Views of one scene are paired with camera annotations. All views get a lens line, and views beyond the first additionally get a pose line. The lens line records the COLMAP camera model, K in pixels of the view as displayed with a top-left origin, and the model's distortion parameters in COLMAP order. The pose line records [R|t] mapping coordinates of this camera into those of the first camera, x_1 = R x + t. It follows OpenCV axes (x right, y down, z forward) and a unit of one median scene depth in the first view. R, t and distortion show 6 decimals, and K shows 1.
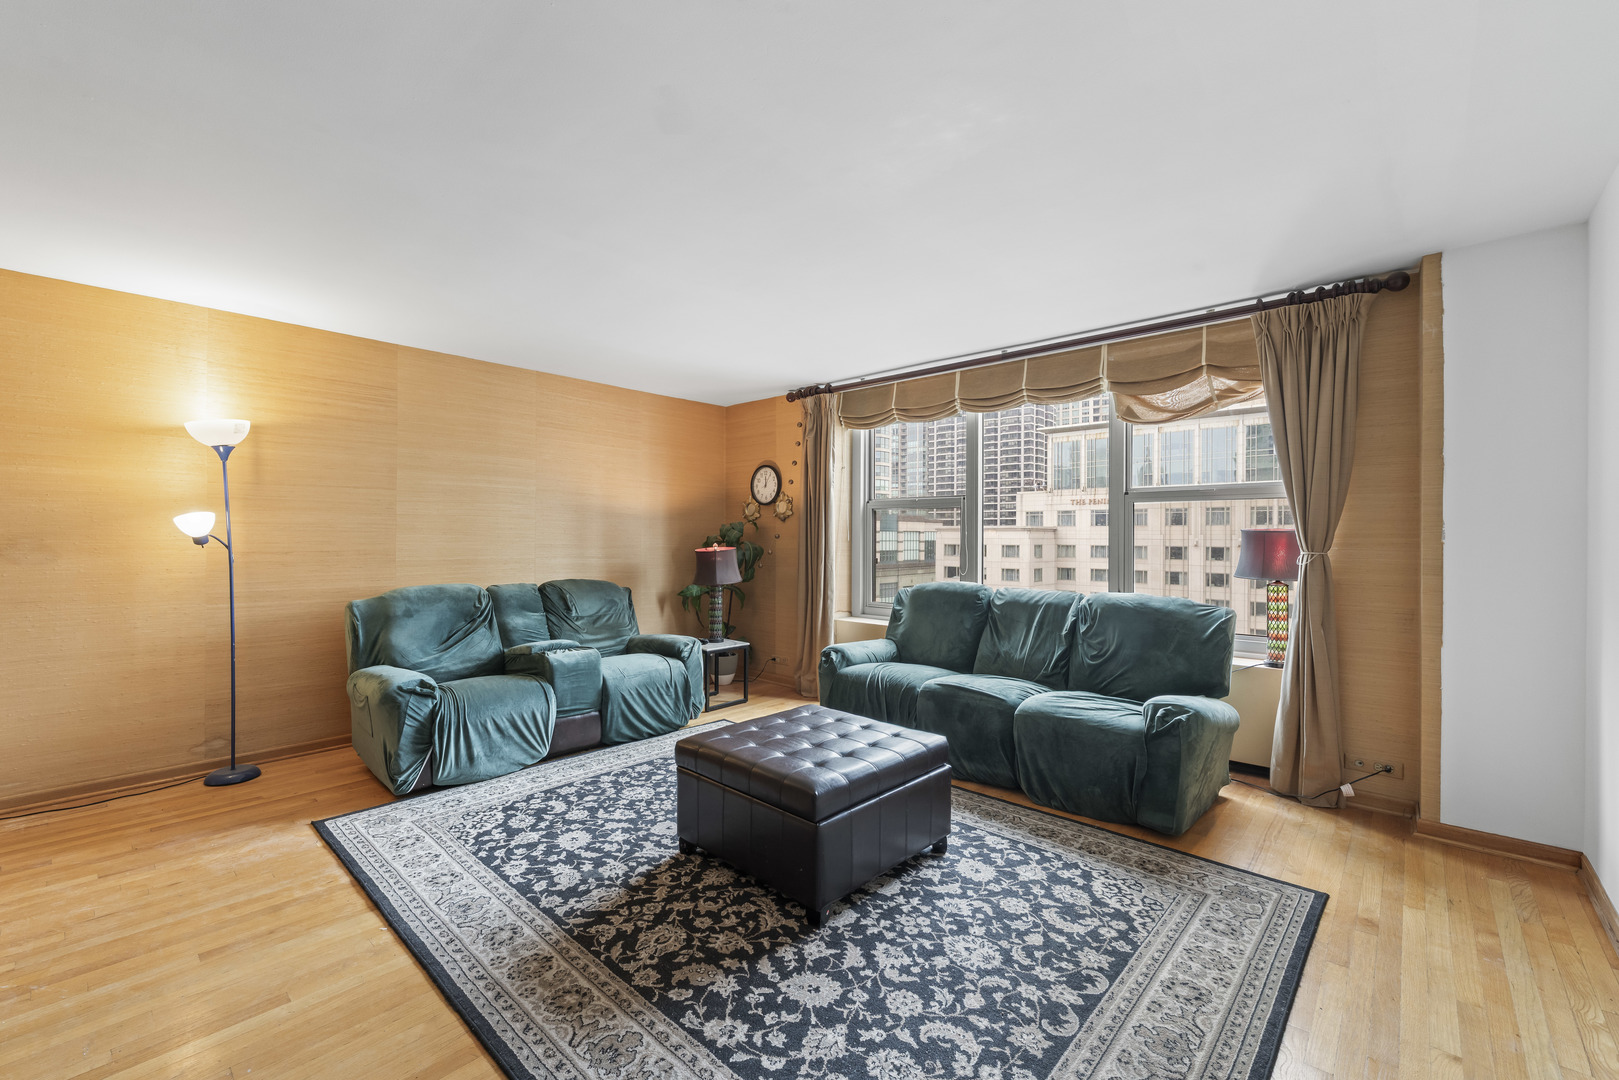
lens RADIAL K [[665.2, 0, 793.8], [0, 665.2, 540.6], [0, 0, 1]] dist [0.002242, -0.001319]
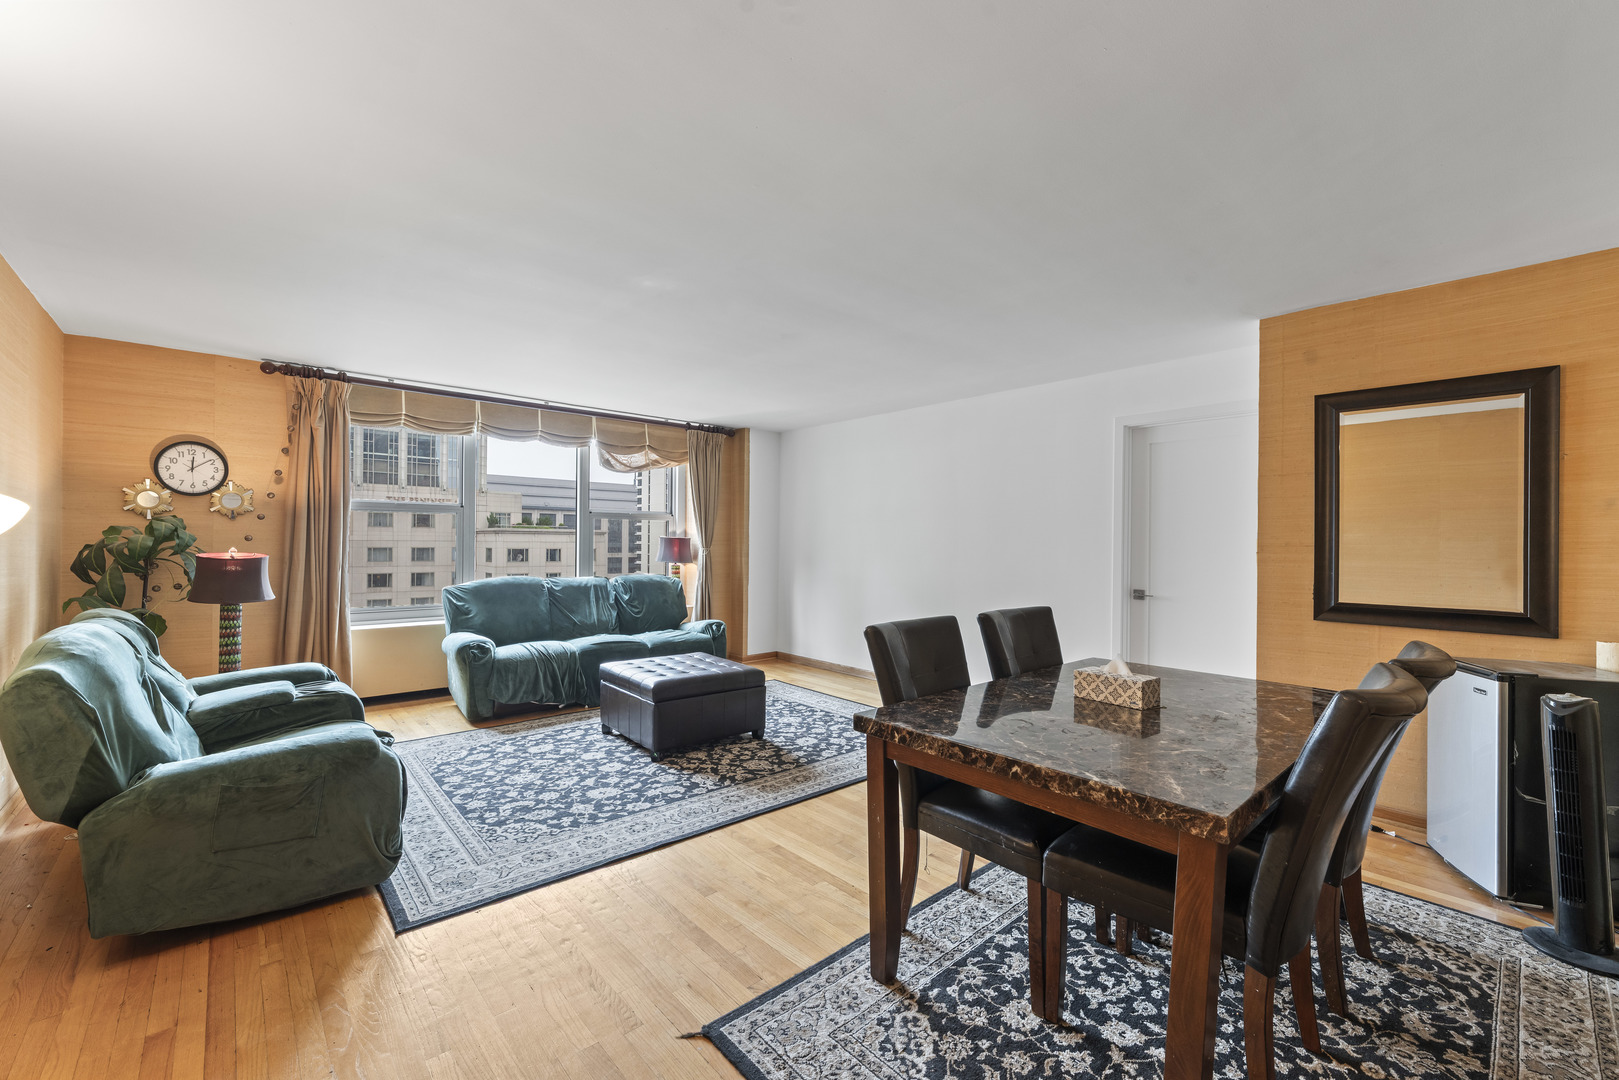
lens RADIAL K [[665.2, 0, 810.9], [0, 665.2, 548.6], [0, 0, 1]] dist [0.002242, -0.001319]
pose [[0.106021, -0.012859, 0.994281, -1.402455], [-0.001515, 0.999913, 0.013093, -0.010880], [-0.994363, -0.002895, 0.105992, 0.468250]]
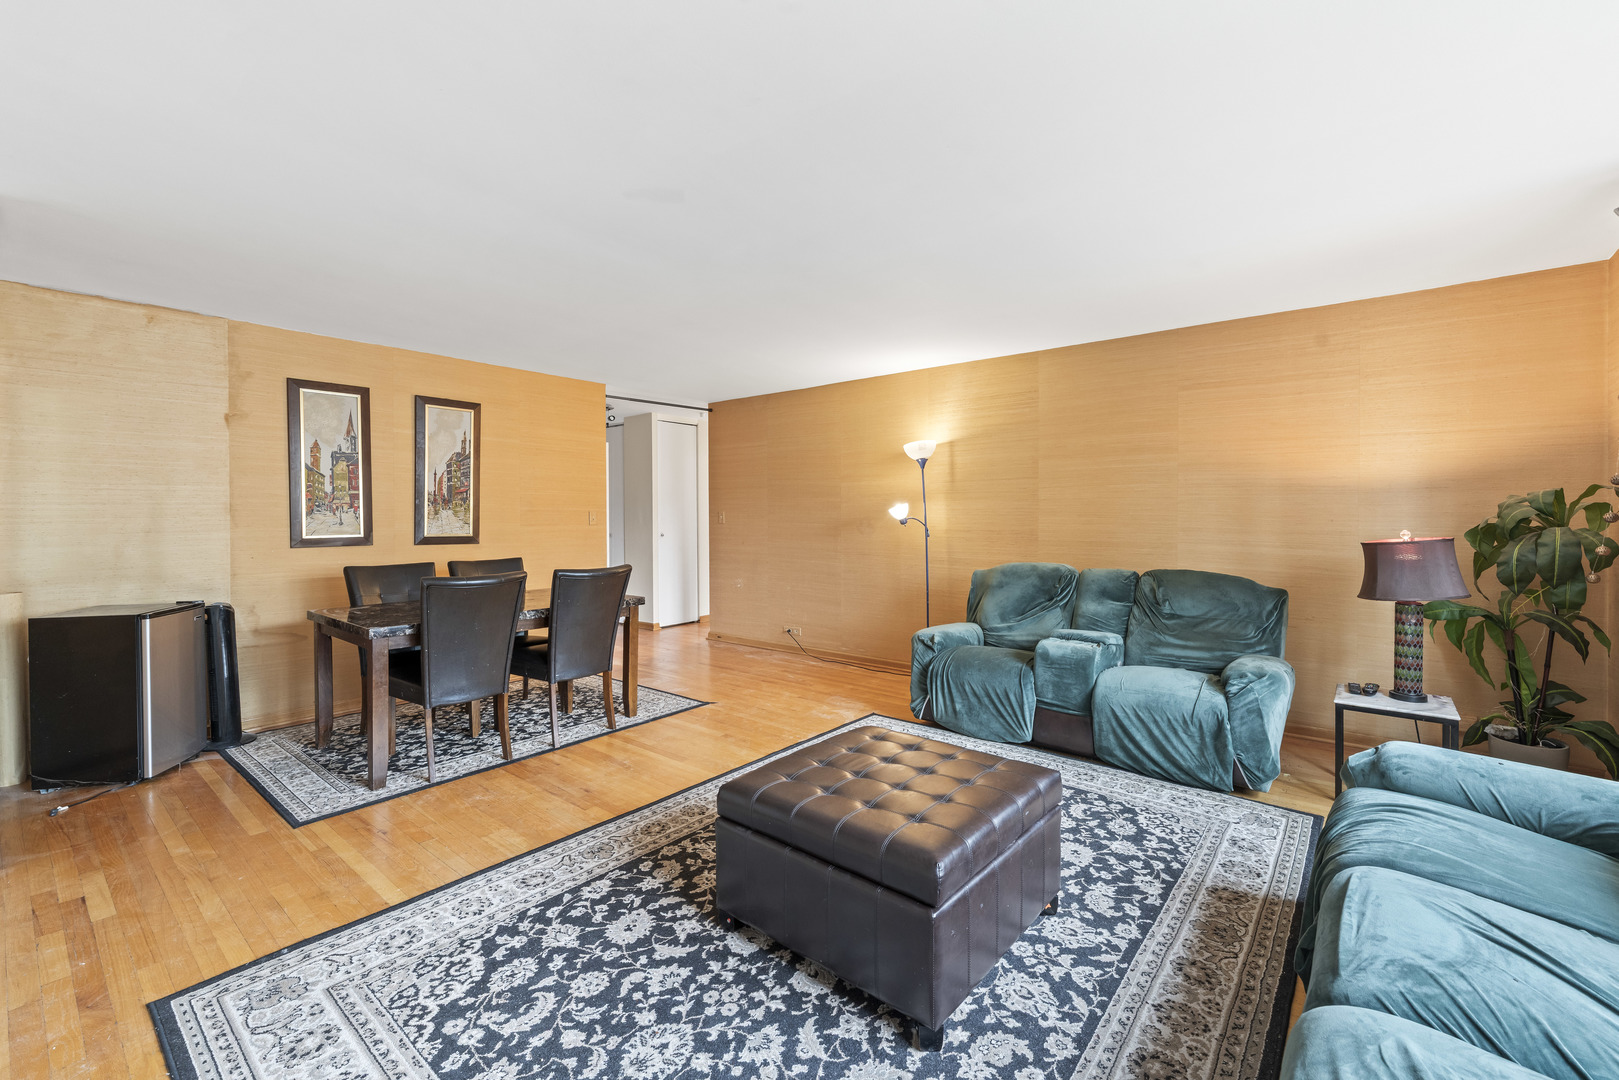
lens RADIAL K [[665.2, 0, 832.3], [0, 665.2, 520.1], [0, 0, 1]] dist [0.002242, -0.001319]
pose [[0.085216, 0.002695, -0.996359, 0.732340], [-0.003930, 0.999989, 0.002369, -0.007545], [0.996355, 0.003714, 0.085225, 0.779290]]
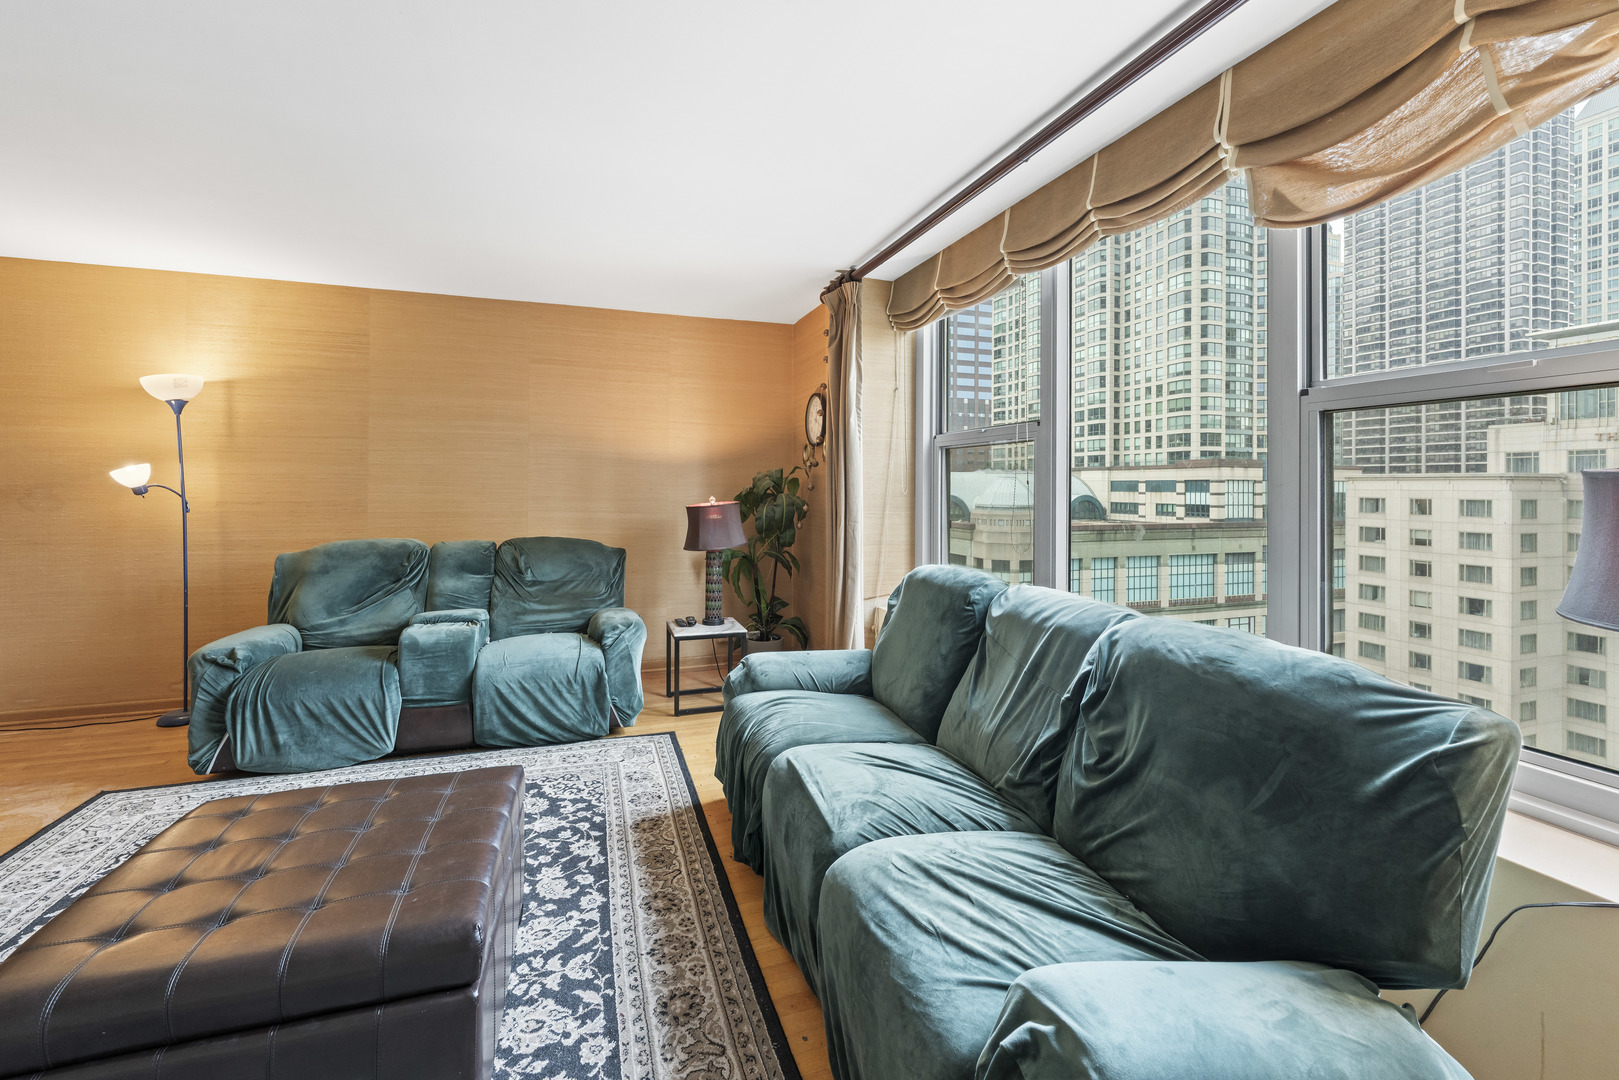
lens RADIAL K [[665.2, 0, 795.8], [0, 665.2, 483.0], [0, 0, 1]] dist [0.002242, -0.001319]
pose [[0.879489, -0.002191, -0.475913, 0.583423], [-0.004026, 0.999919, -0.012044, -0.004975], [0.475902, 0.012509, 0.879410, 0.632787]]
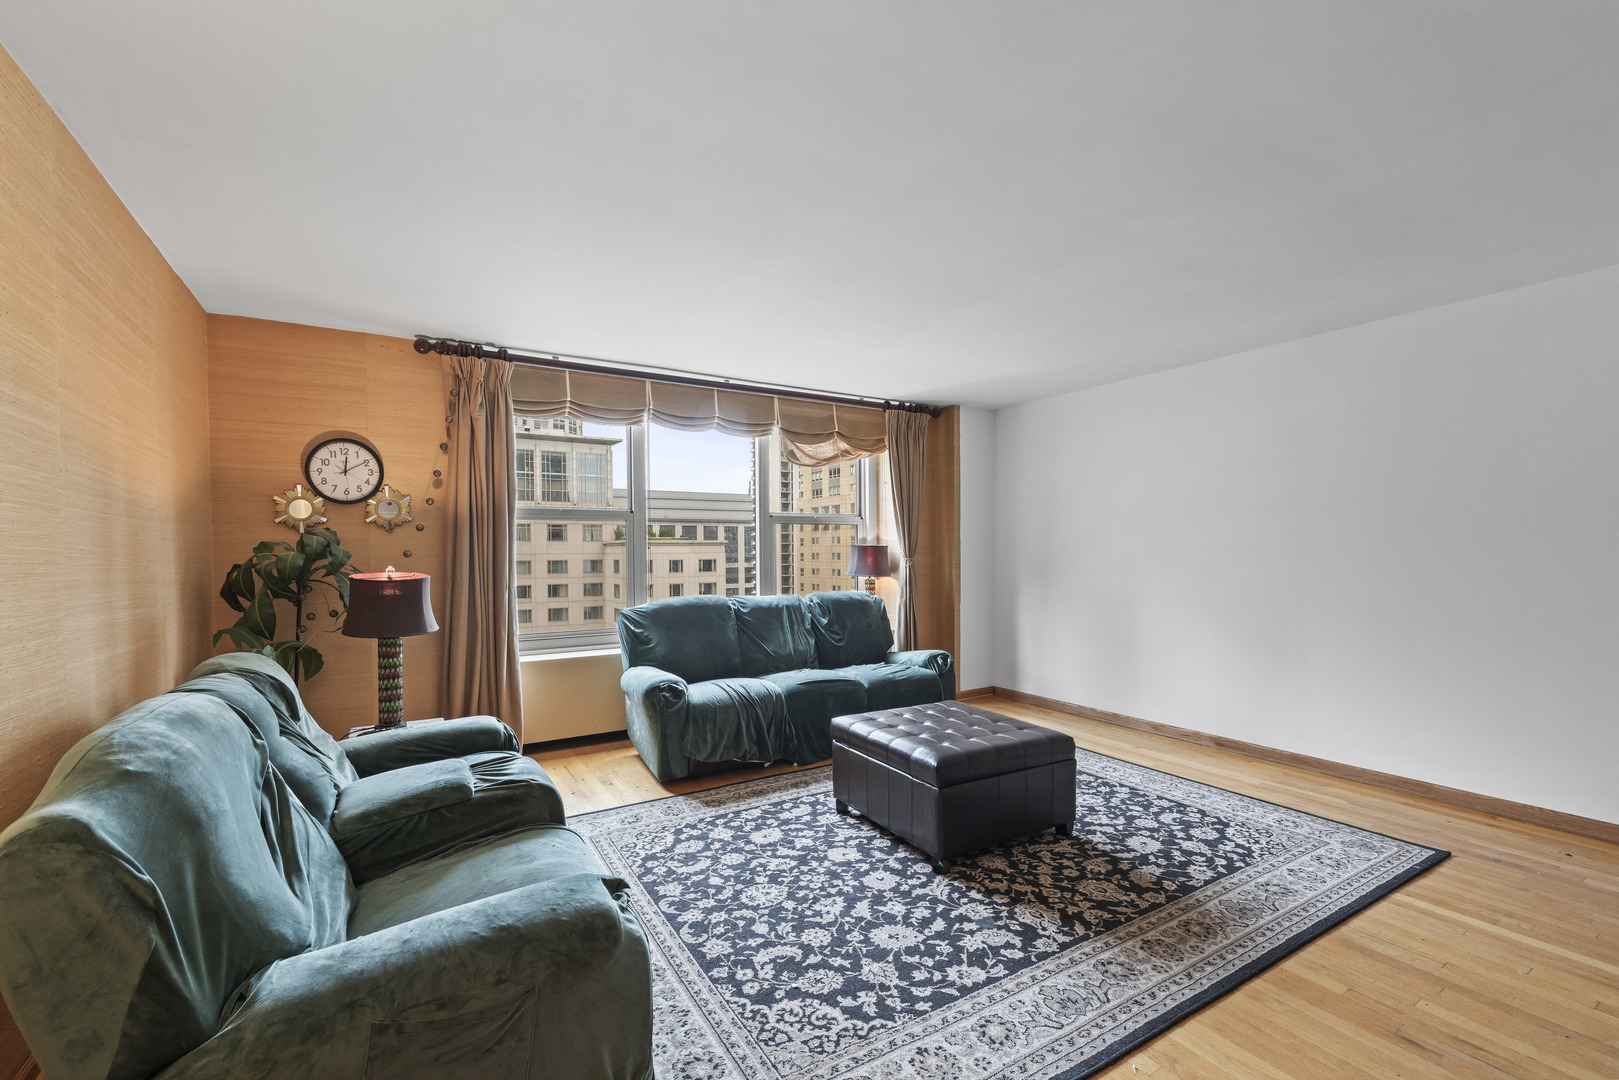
lens RADIAL K [[665.2, 0, 794.0], [0, 665.2, 591.6], [0, 0, 1]] dist [0.002242, -0.001319]
pose [[0.288999, -0.065158, 0.955109, -1.028545], [0.014383, 0.997864, 0.063723, -0.011391], [-0.957221, -0.004679, 0.289319, 0.836826]]
